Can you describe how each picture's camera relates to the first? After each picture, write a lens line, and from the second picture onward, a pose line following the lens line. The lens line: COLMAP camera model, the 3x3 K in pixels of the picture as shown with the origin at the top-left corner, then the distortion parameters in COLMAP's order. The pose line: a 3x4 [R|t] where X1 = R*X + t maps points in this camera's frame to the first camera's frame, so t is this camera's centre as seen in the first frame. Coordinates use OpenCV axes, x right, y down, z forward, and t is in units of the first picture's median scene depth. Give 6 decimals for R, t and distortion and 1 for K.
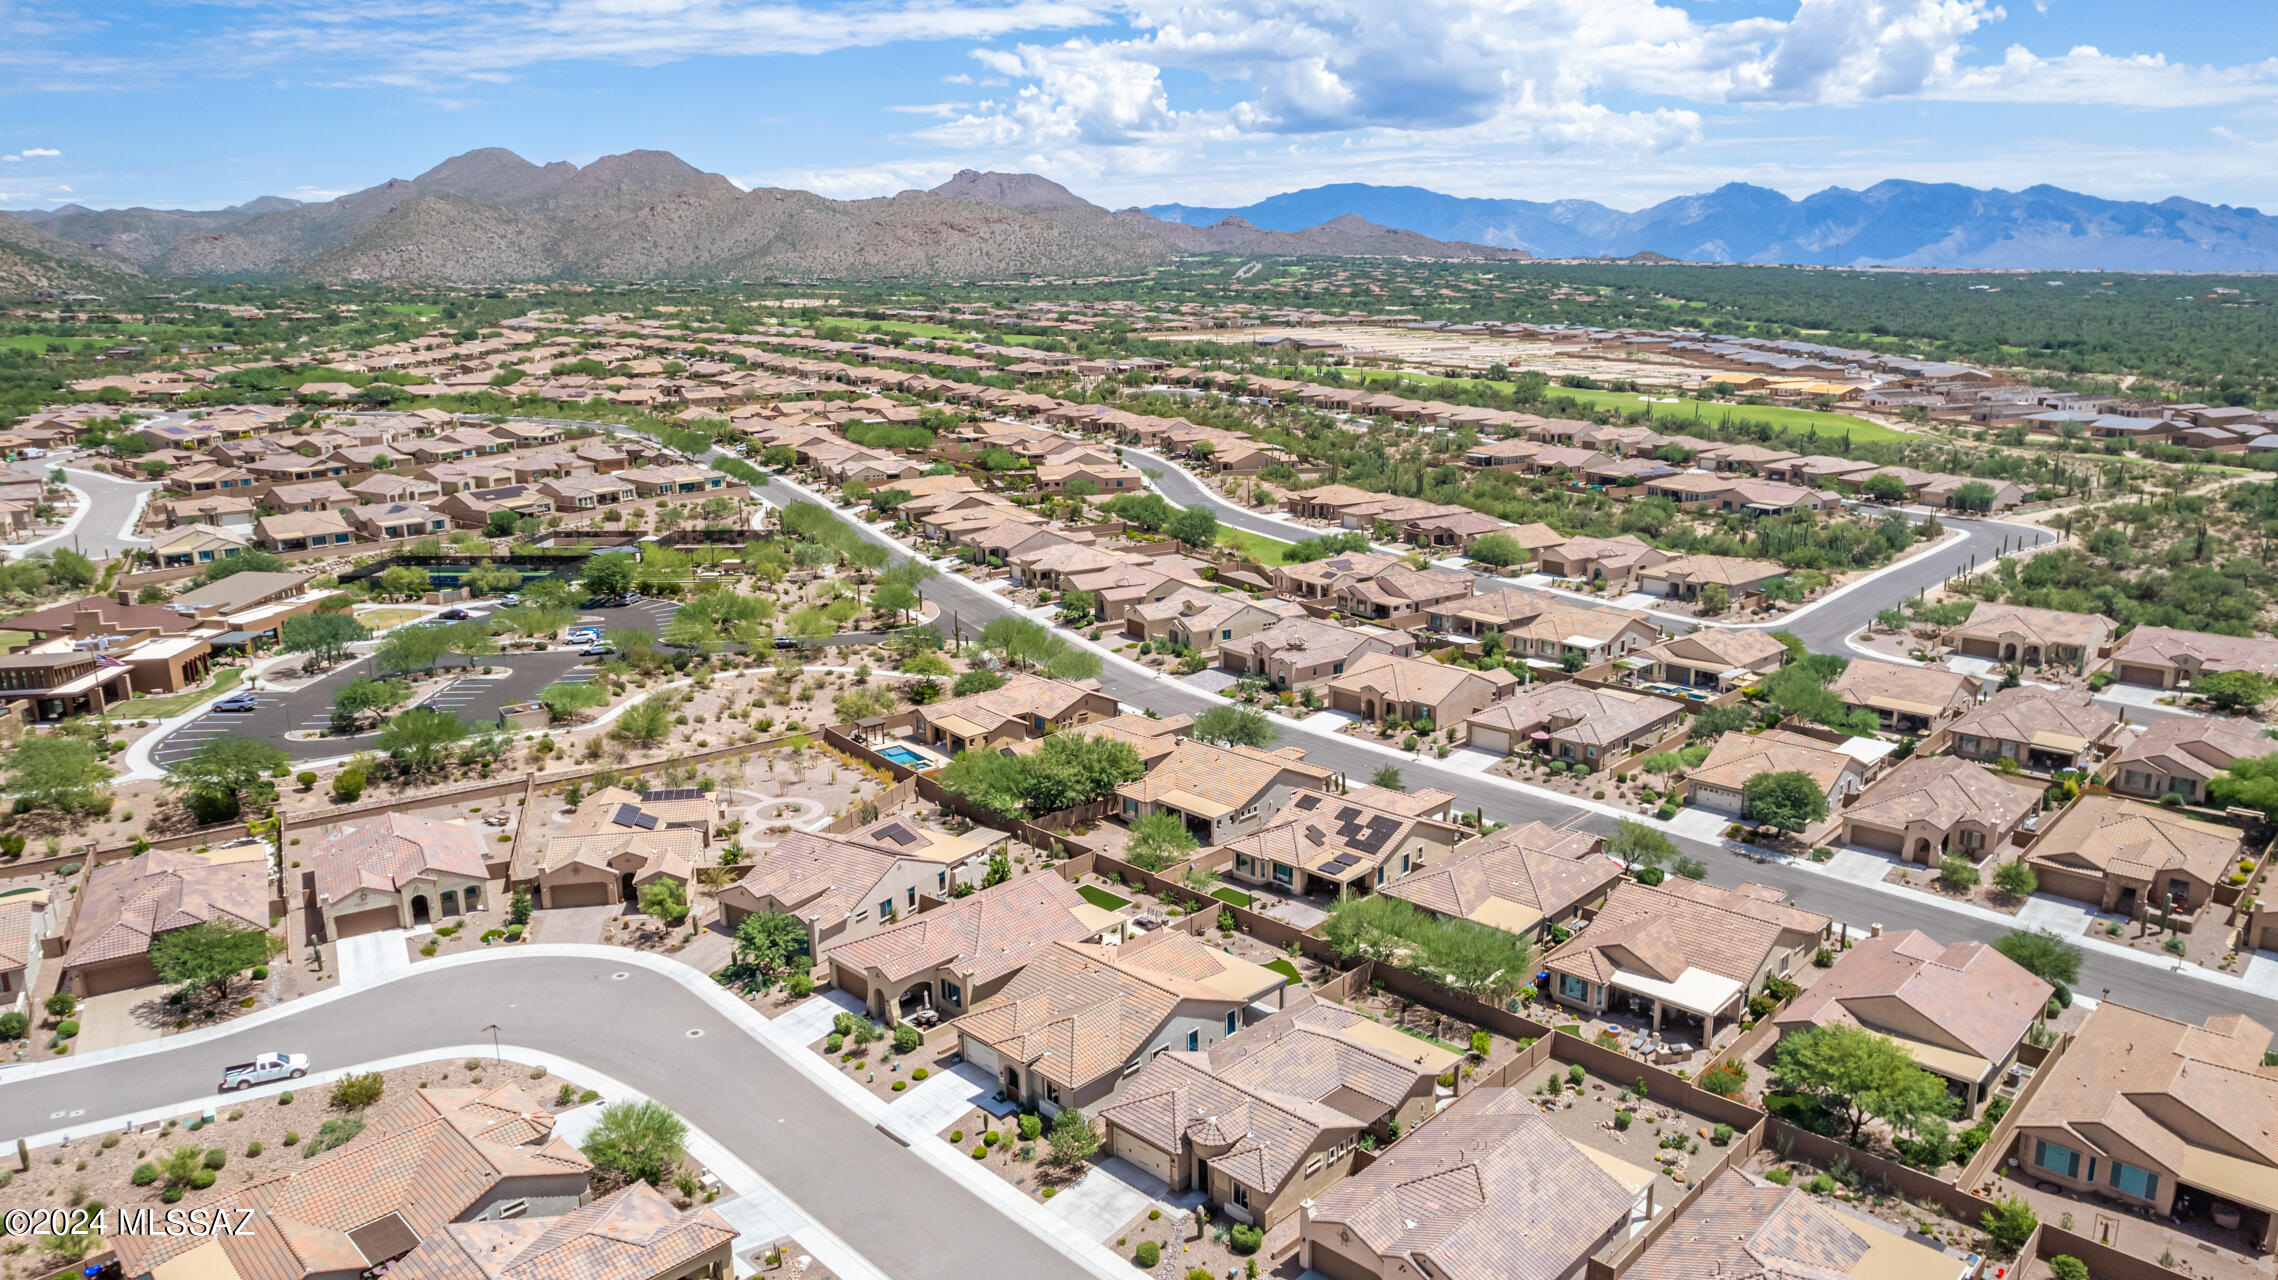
lens RADIAL K [[1493.7, 0, 1142.1], [0, 1493.7, 655.8], [0, 0, 1]] dist [-0.058754, 0.048430]
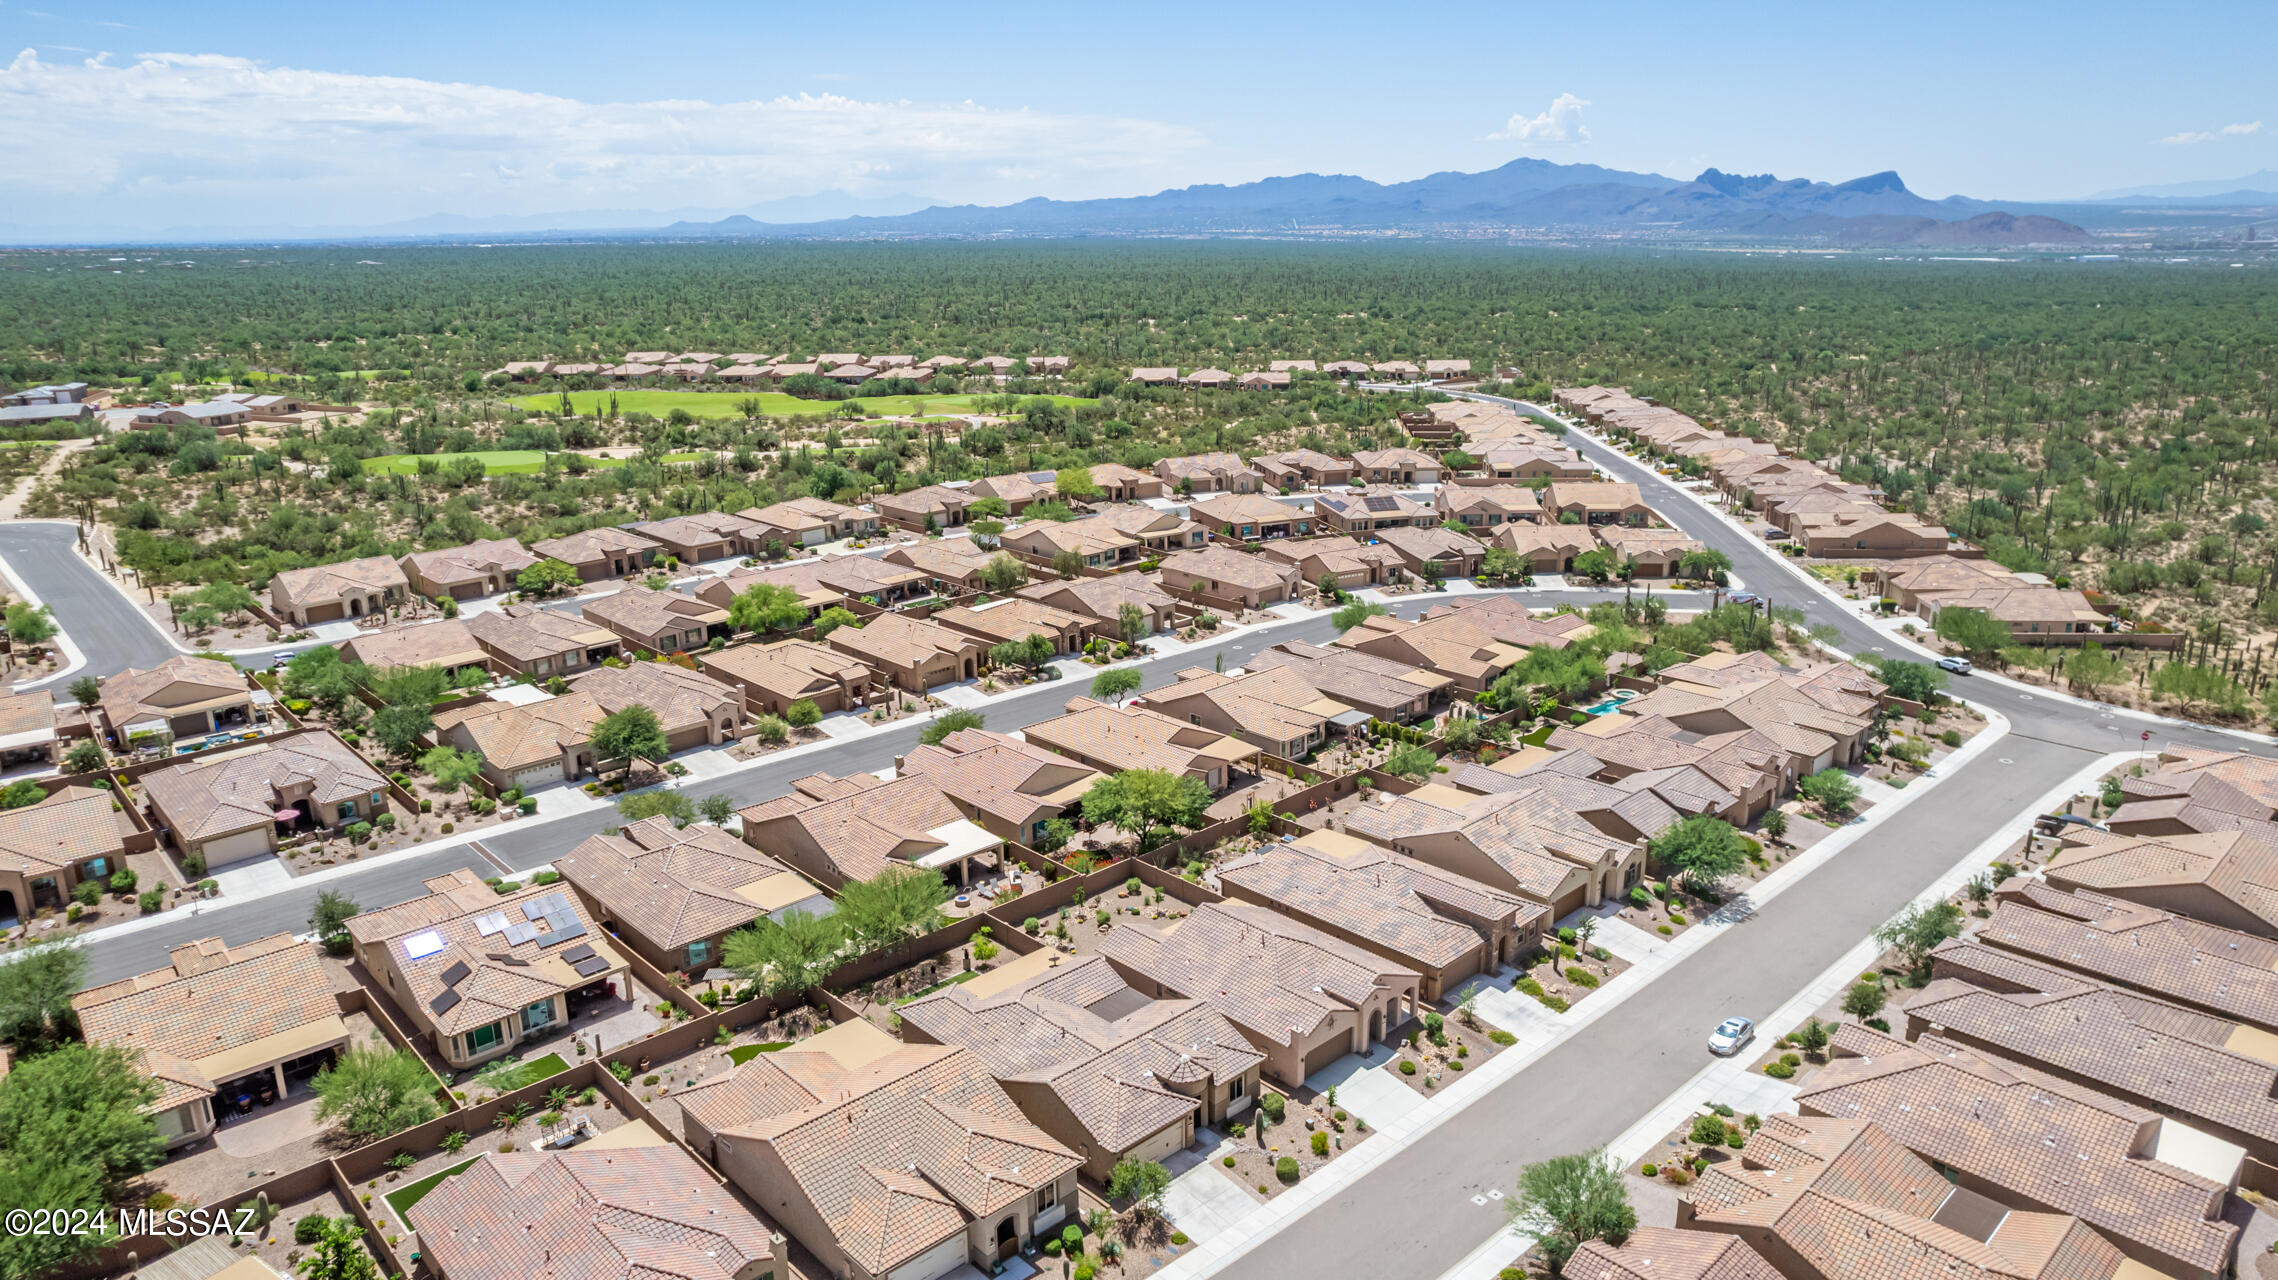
lens RADIAL K [[1493.7, 0, 1133.1], [0, 1493.7, 639.3], [0, 0, 1]] dist [-0.058754, 0.048430]
pose [[0.038538, -0.263362, 0.963927, -0.386779], [0.262543, 0.933422, 0.244530, -0.092740], [-0.964150, 0.243649, 0.105116, 0.396343]]
